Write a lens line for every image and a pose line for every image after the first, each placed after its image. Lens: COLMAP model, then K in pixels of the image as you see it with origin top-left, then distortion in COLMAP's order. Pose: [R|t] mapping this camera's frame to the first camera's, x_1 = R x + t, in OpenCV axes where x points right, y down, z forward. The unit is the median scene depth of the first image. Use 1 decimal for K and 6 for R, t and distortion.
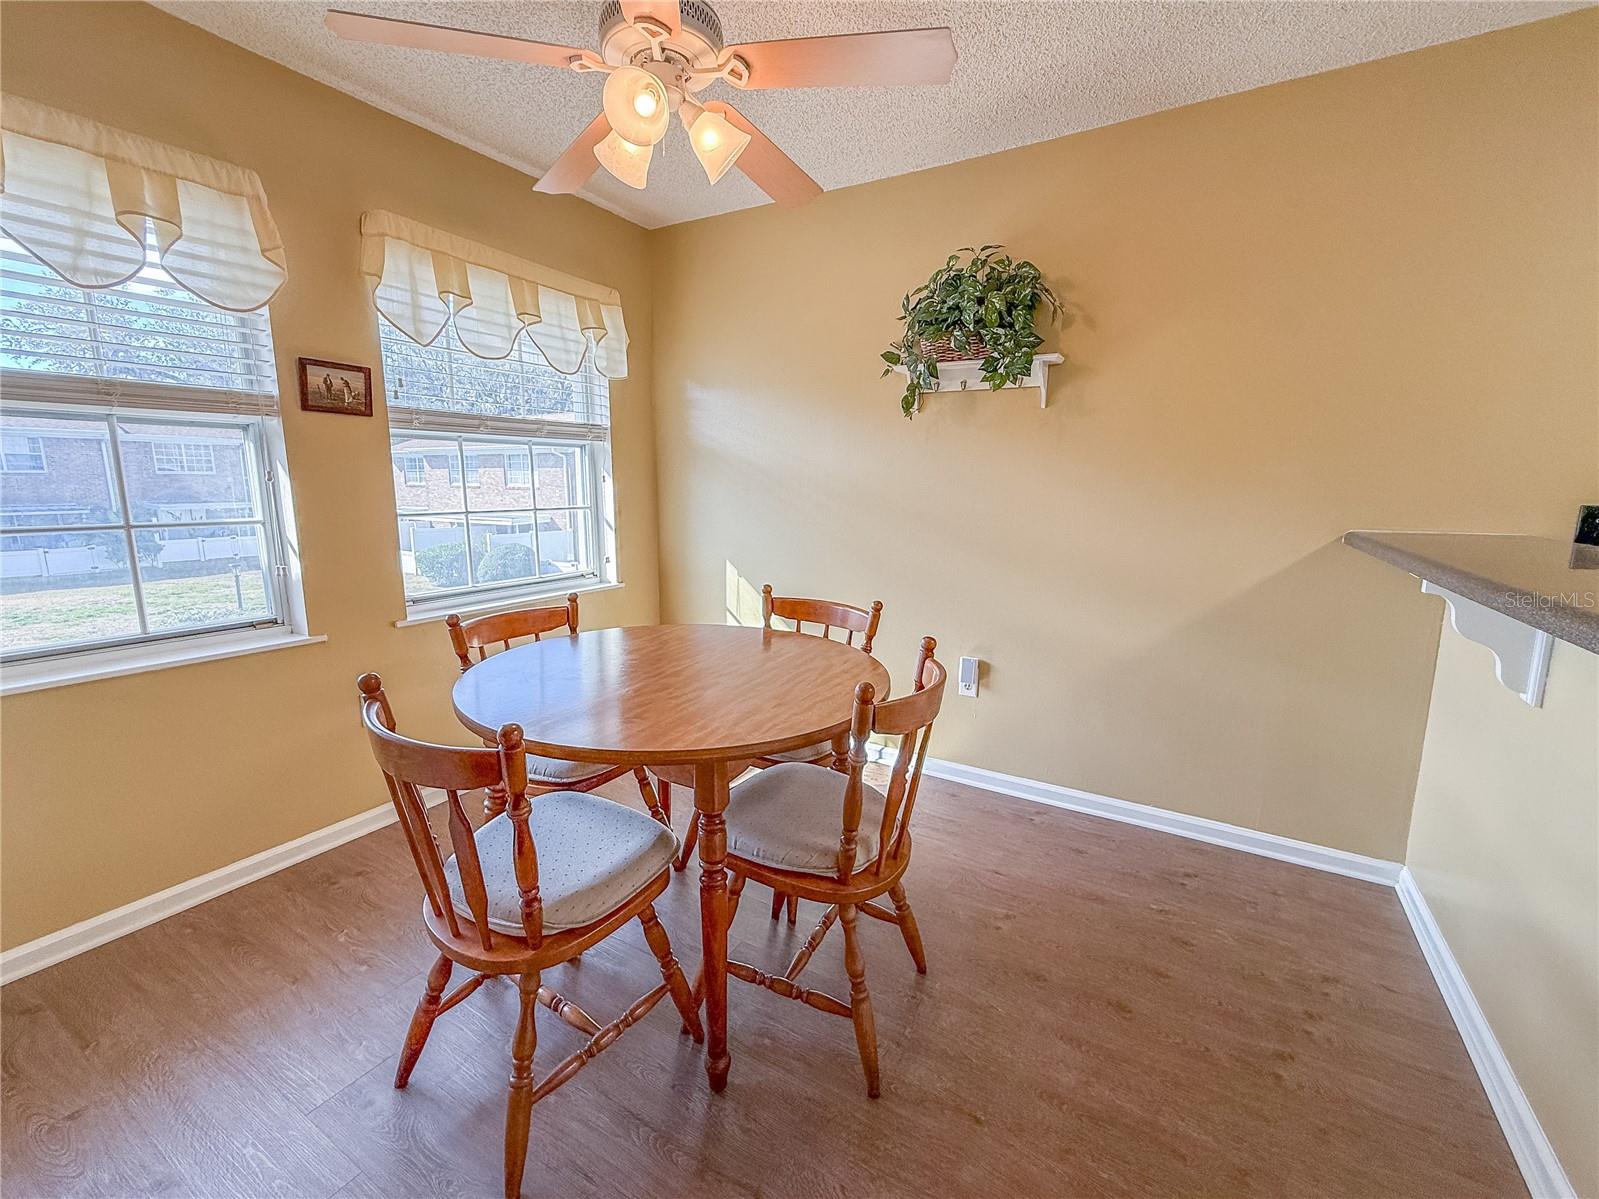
lens RADIAL K [[688.0, 0, 797.4], [0, 688.0, 600.5], [0, 0, 1]] dist [-0.001743, 0.000195]
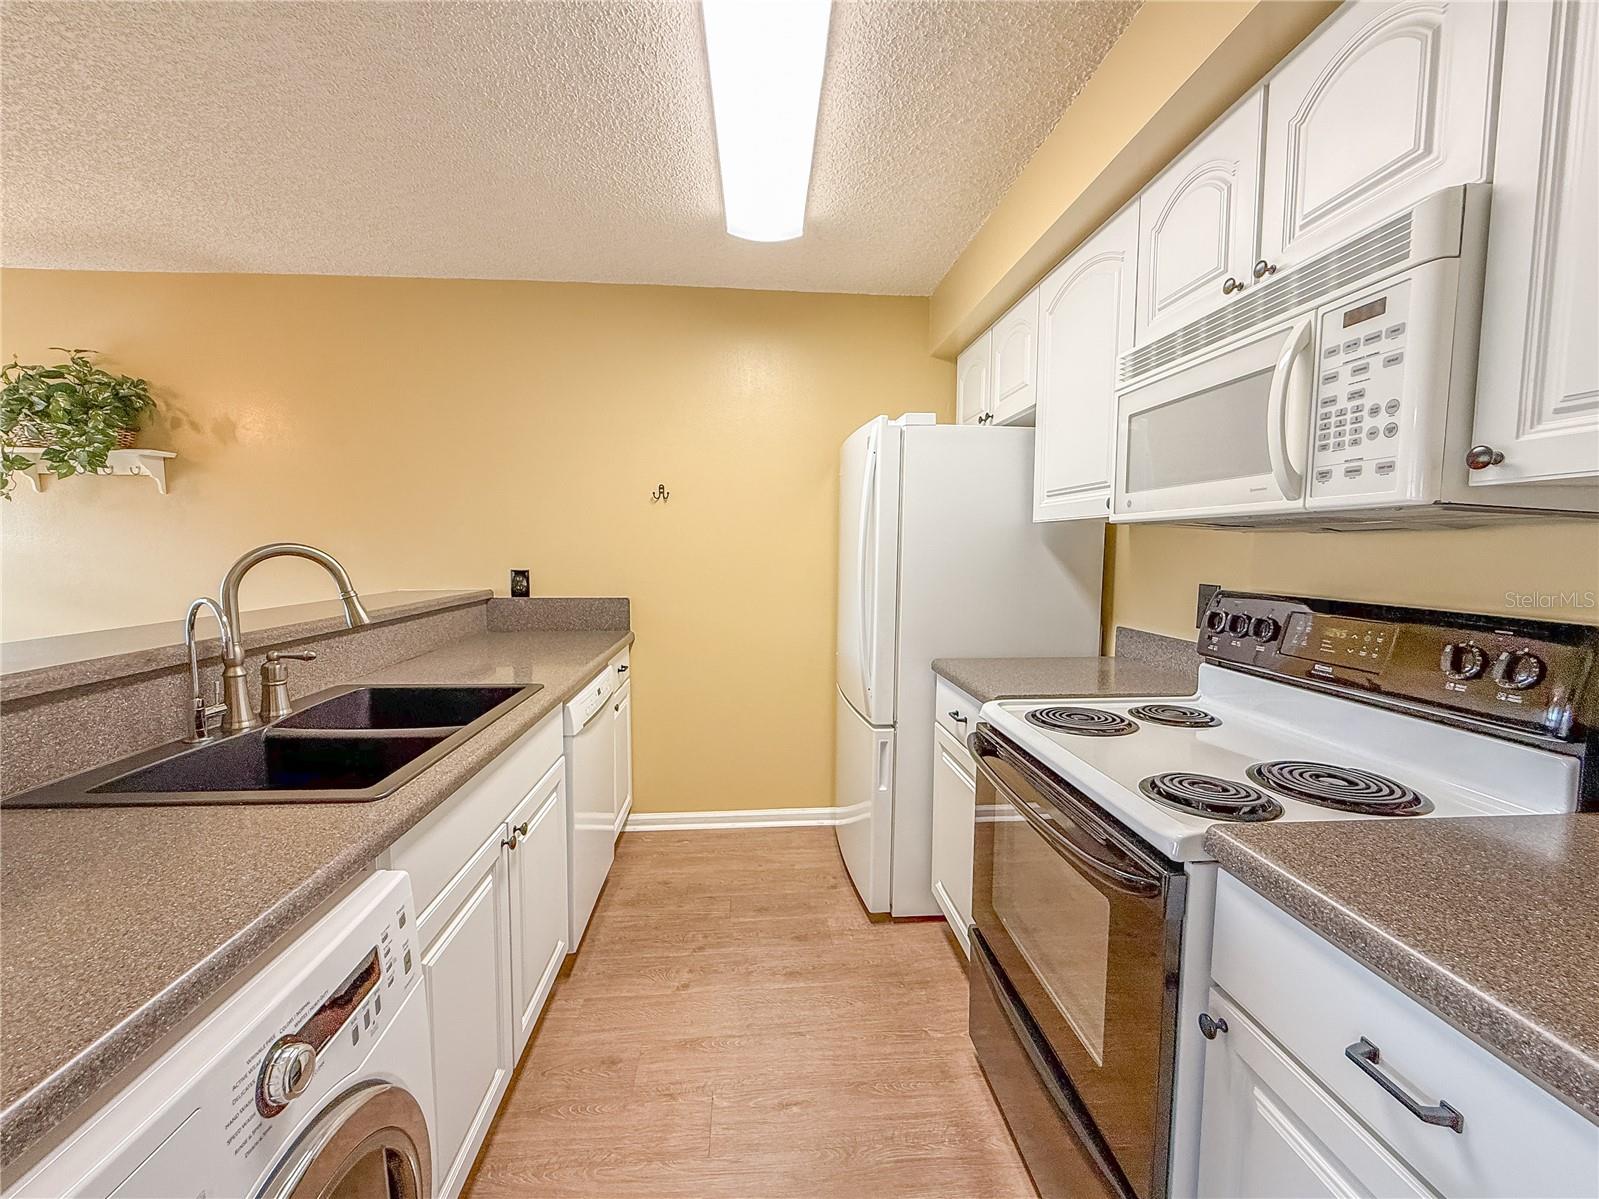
lens RADIAL K [[654.5, 0, 796.2], [0, 654.5, 600.0], [0, 0, 1]] dist [-0.000949, 0.000258]
pose [[0.817721, -0.052085, 0.573253, 0.645847], [0.099598, 0.993679, -0.051787, 0.065756], [-0.566932, 0.099442, 0.817740, -0.531795]]
